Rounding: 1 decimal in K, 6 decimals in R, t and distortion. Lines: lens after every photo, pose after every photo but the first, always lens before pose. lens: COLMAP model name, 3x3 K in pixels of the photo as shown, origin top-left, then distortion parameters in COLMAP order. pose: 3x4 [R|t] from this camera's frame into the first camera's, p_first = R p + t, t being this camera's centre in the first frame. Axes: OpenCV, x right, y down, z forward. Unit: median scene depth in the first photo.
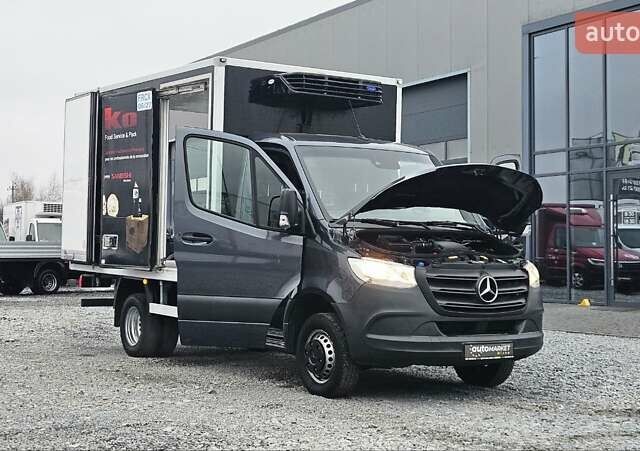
lens RADIAL K [[1061.5, 0, 320.0], [0, 1061.5, 211.4], [0, 0, 1]] dist [0.117717, -0.193150]
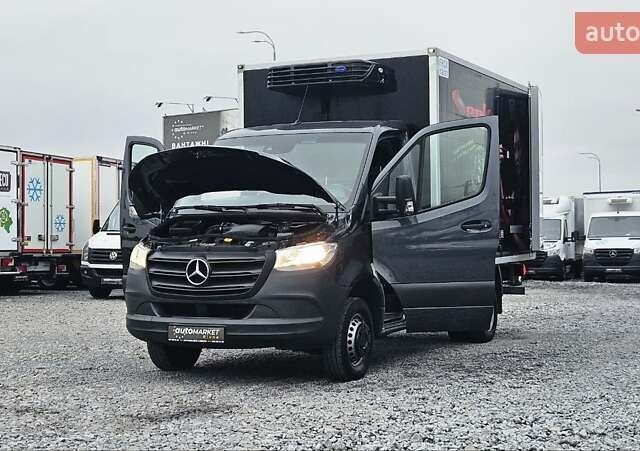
lens RADIAL K [[1061.5, 0, 320.0], [0, 1061.5, 211.4], [0, 0, 1]] dist [0.117717, -0.193150]
pose [[0.512039, -0.040766, -0.857994, 0.992906], [0.041694, 0.998875, -0.022577, 0.041001], [0.857950, -0.024213, 0.513163, 0.548571]]
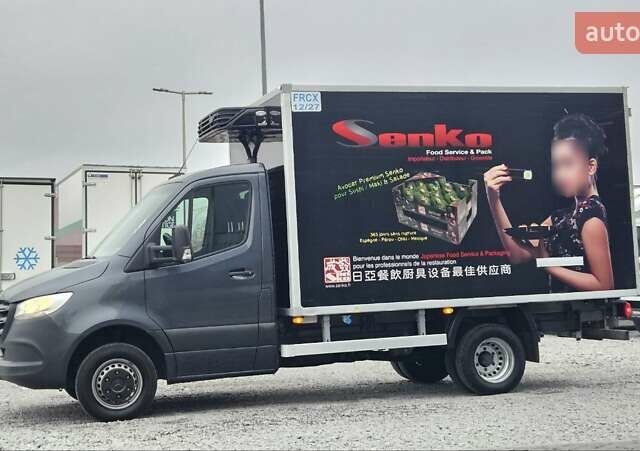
lens RADIAL K [[1061.5, 0, 320.0], [0, 1061.5, 211.4], [0, 0, 1]] dist [0.117717, -0.193150]
pose [[-0.255923, -0.067149, -0.964362, 1.127099], [0.062069, 0.994385, -0.085712, 0.072955], [0.964702, -0.081792, -0.250318, 1.534492]]
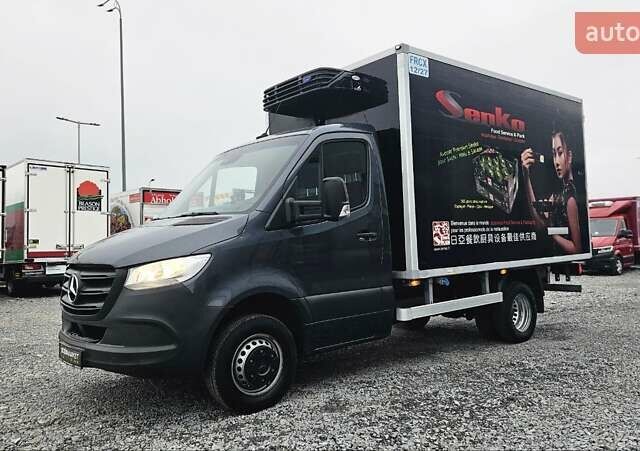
lens RADIAL K [[533.5, 0, 322.3], [0, 533.5, 221.5], [0, 0, 1]] dist [0.056745, -0.004139]
pose [[0.127023, -0.063418, -0.989870, 0.610006], [0.064402, 0.996376, -0.055571, 0.051116], [0.989807, -0.056691, 0.130647, 1.075379]]
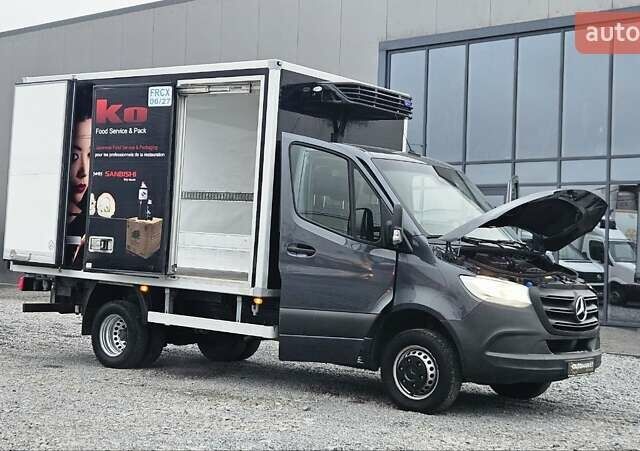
lens RADIAL K [[1061.5, 0, 320.0], [0, 1061.5, 211.4], [0, 0, 1]] dist [0.117717, -0.193150]
pose [[0.949647, 0.044550, 0.310137, -0.386482], [-0.045393, 0.998959, -0.004500, -0.005769], [-0.310015, -0.009805, 0.950681, 0.076335]]
